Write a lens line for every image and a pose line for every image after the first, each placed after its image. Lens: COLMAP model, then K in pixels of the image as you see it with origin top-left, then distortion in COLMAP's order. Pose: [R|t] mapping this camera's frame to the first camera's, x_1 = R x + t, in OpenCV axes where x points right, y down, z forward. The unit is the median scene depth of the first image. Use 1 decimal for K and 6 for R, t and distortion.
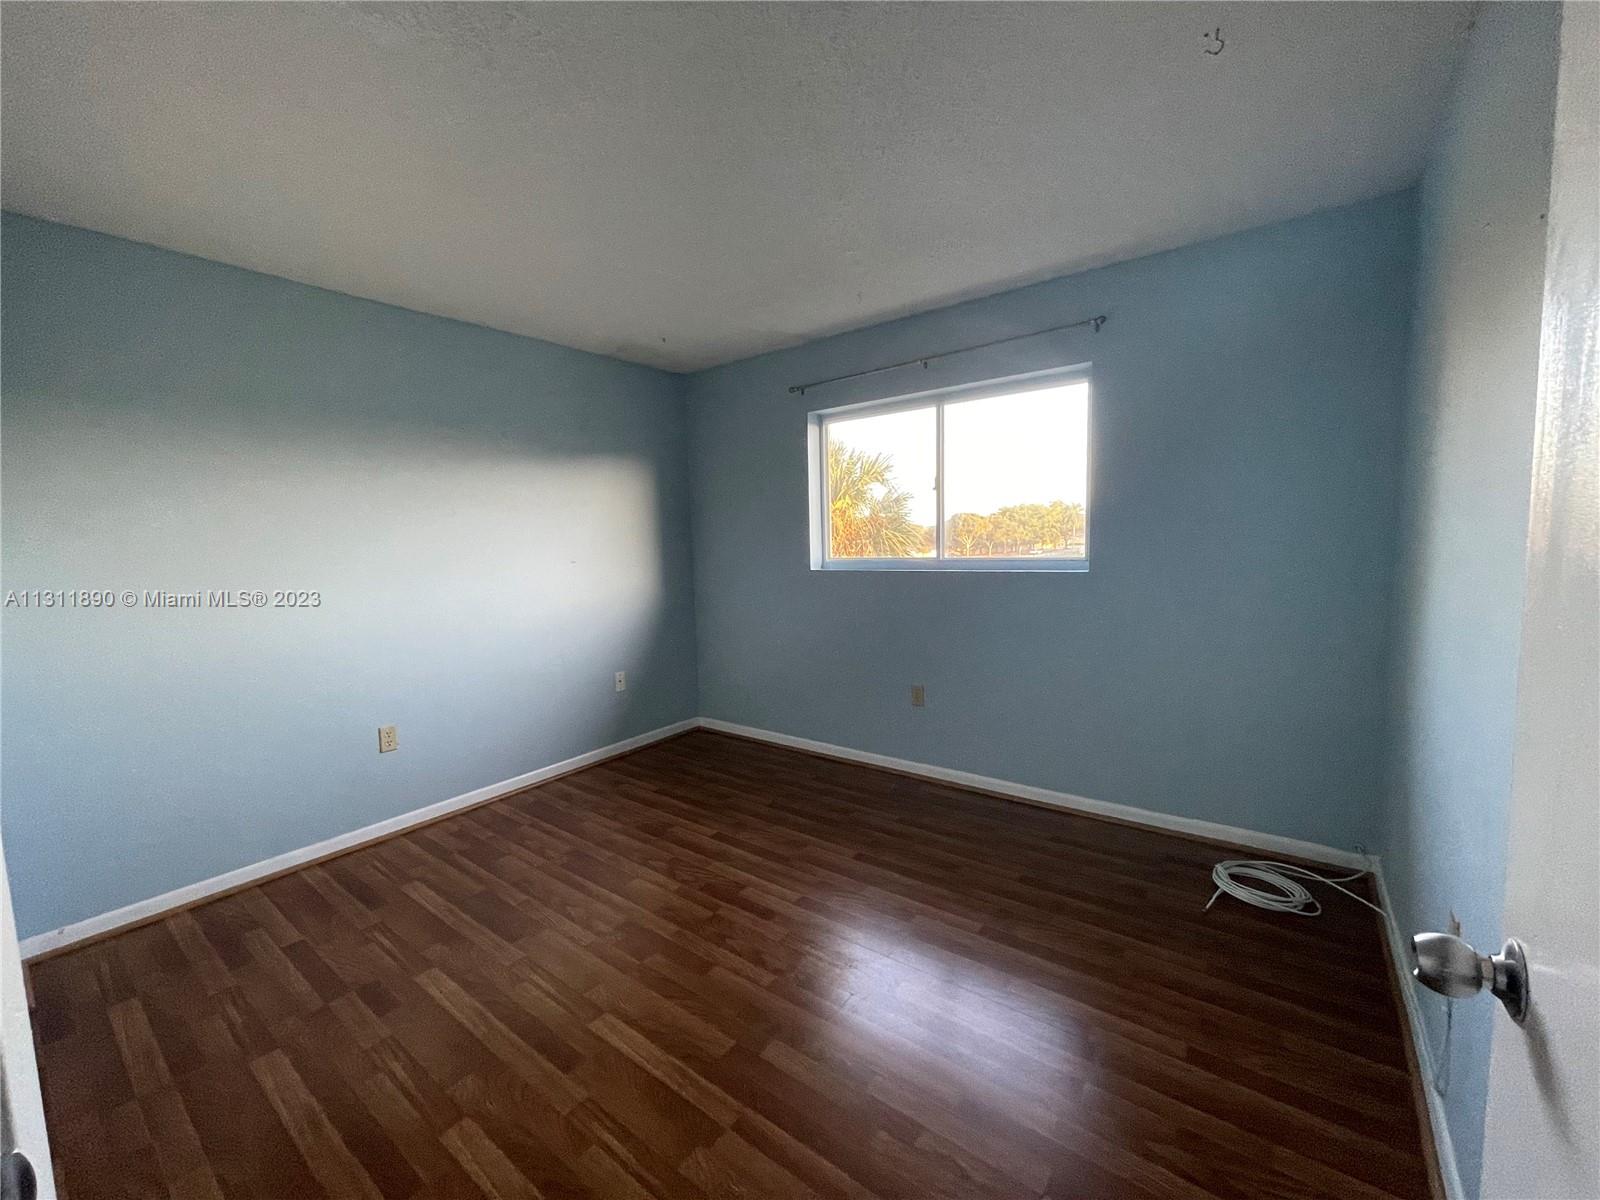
lens RADIAL K [[652.4, 0, 792.8], [0, 652.4, 591.7], [0, 0, 1]] dist [-0.002689, 0.001378]
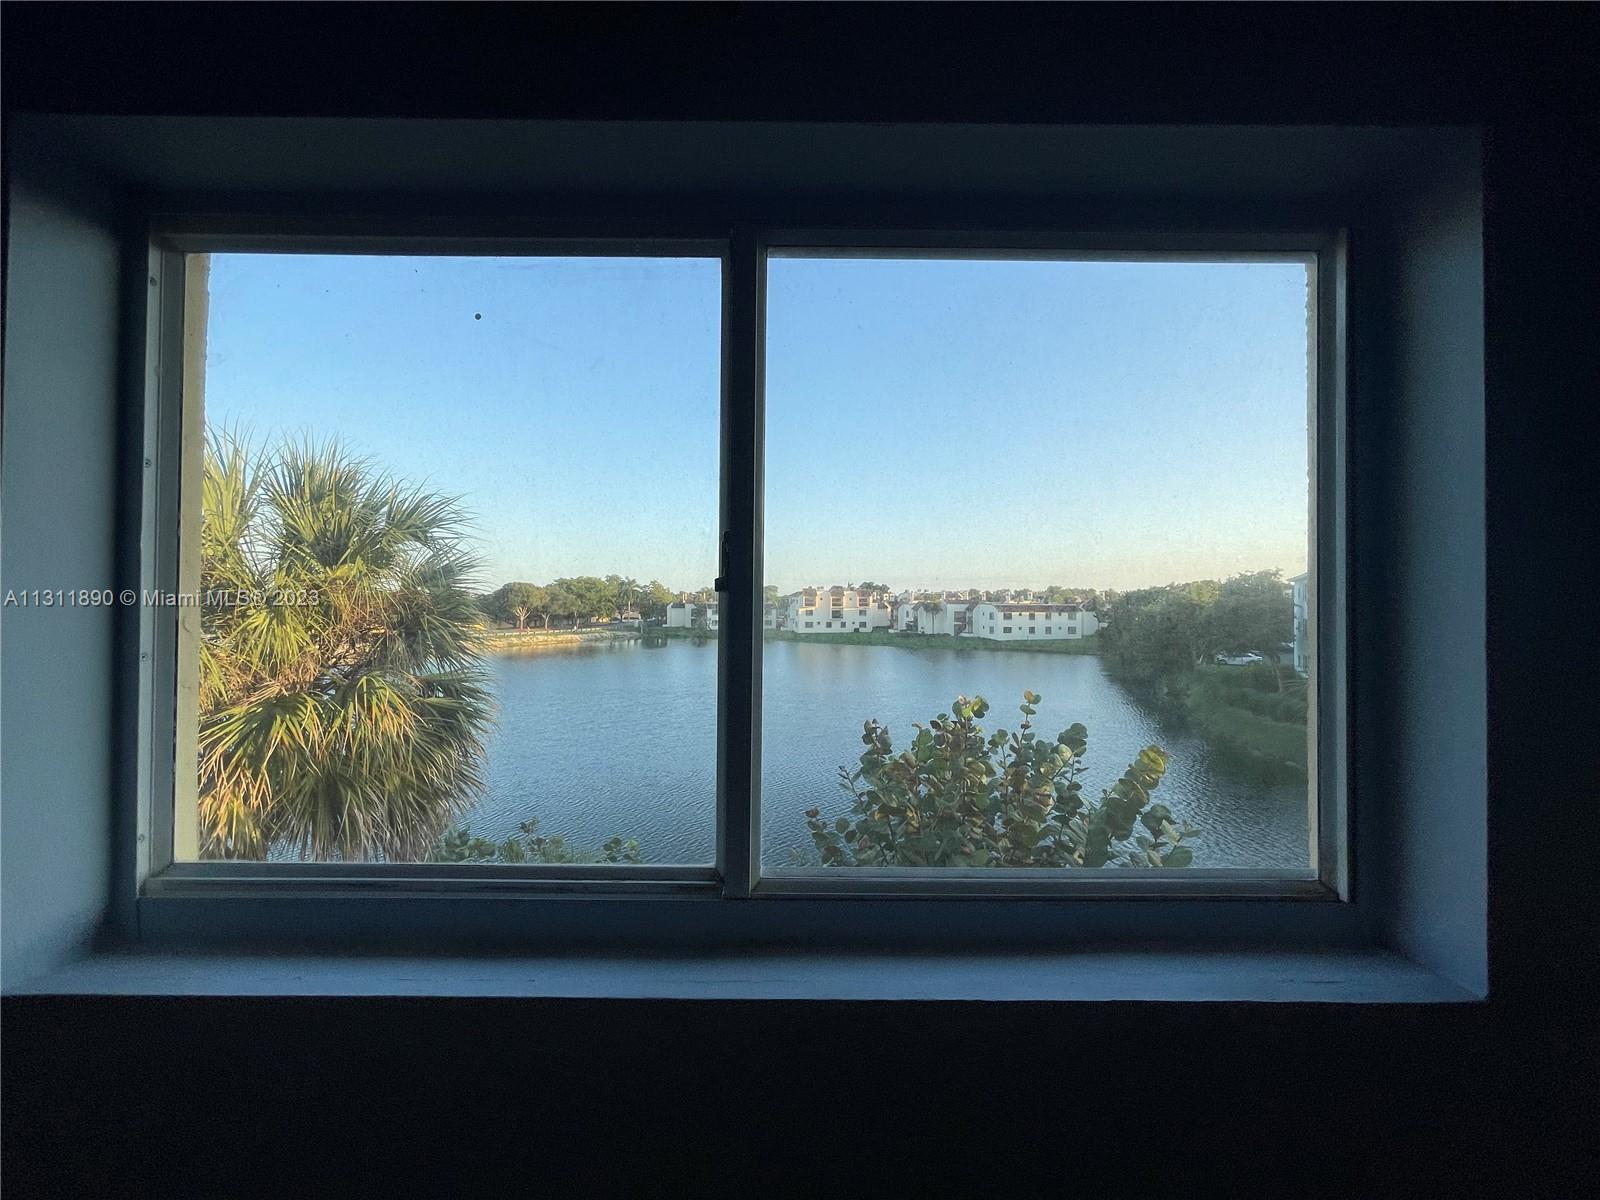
lens RADIAL K [[652.4, 0, 800.1], [0, 652.4, 595.3], [0, 0, 1]] dist [-0.002689, 0.001378]
pose [[0.784601, 0.042960, 0.618511, 0.029354], [0.021562, 0.995102, -0.096469, -0.041672], [-0.619627, 0.089026, 0.779832, 0.253277]]
